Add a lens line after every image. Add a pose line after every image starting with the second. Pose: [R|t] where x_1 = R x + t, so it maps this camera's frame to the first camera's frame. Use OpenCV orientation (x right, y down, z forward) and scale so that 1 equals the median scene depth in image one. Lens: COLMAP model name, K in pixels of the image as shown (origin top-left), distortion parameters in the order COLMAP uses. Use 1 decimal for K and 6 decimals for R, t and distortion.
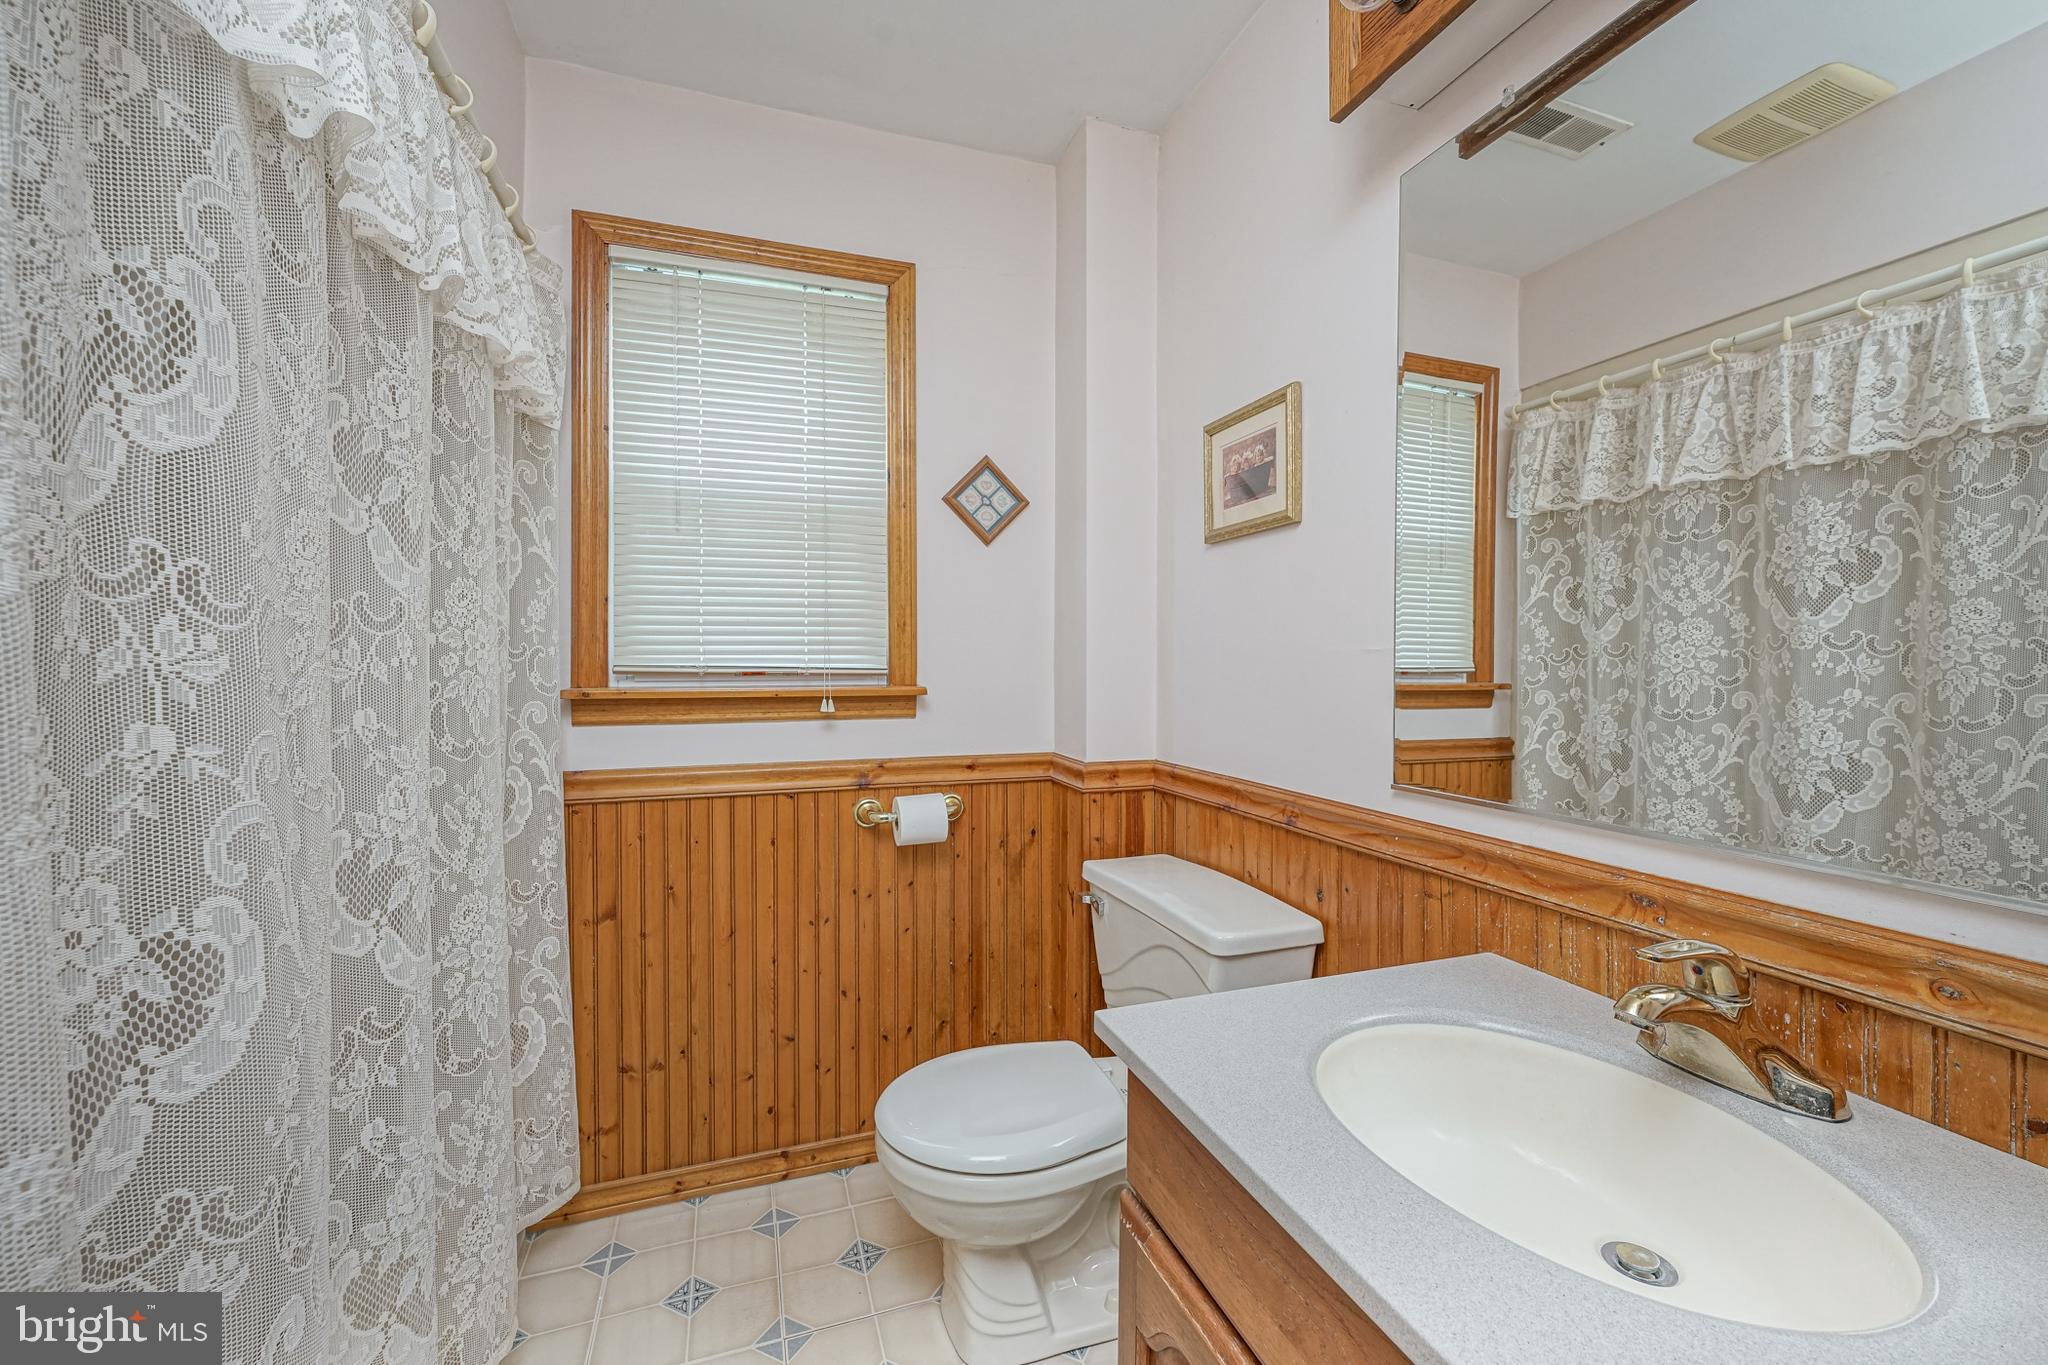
lens RADIAL K [[834.5, 0, 1028.4], [0, 834.5, 668.4], [0, 0, 1]] dist [-0.000526, -0.000777]
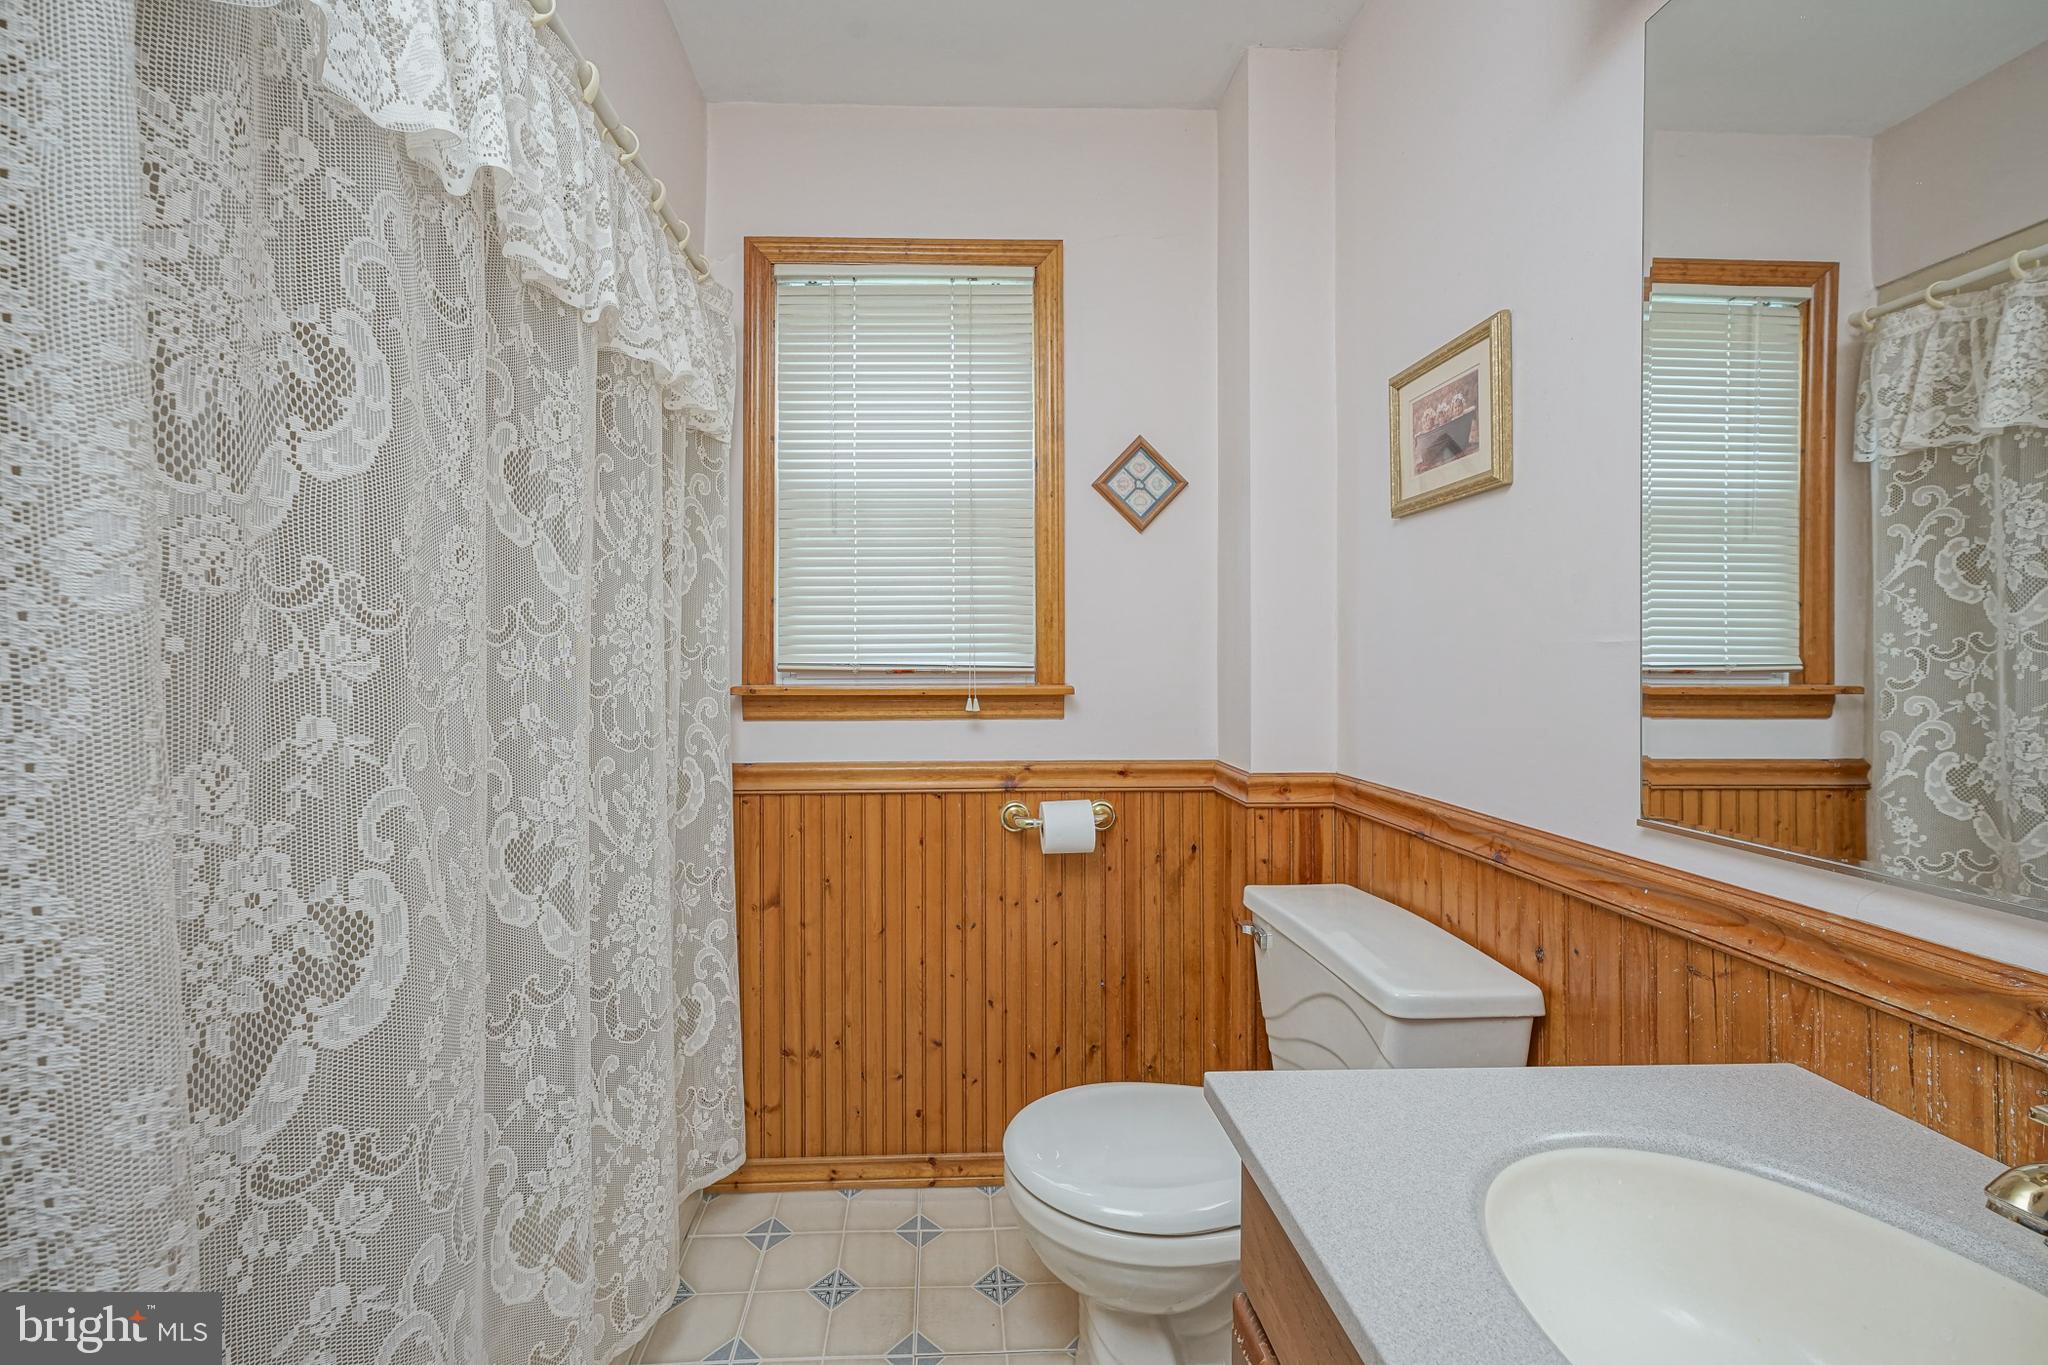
lens RADIAL K [[841.4, 0, 1004.1], [0, 841.4, 656.5], [0, 0, 1]] dist [-0.000791, 0.000457]
pose [[0.954552, -0.003913, -0.298020, 0.094463], [0.000918, 0.999948, -0.010191, -0.001591], [0.298044, 0.009455, 0.954505, 0.080463]]
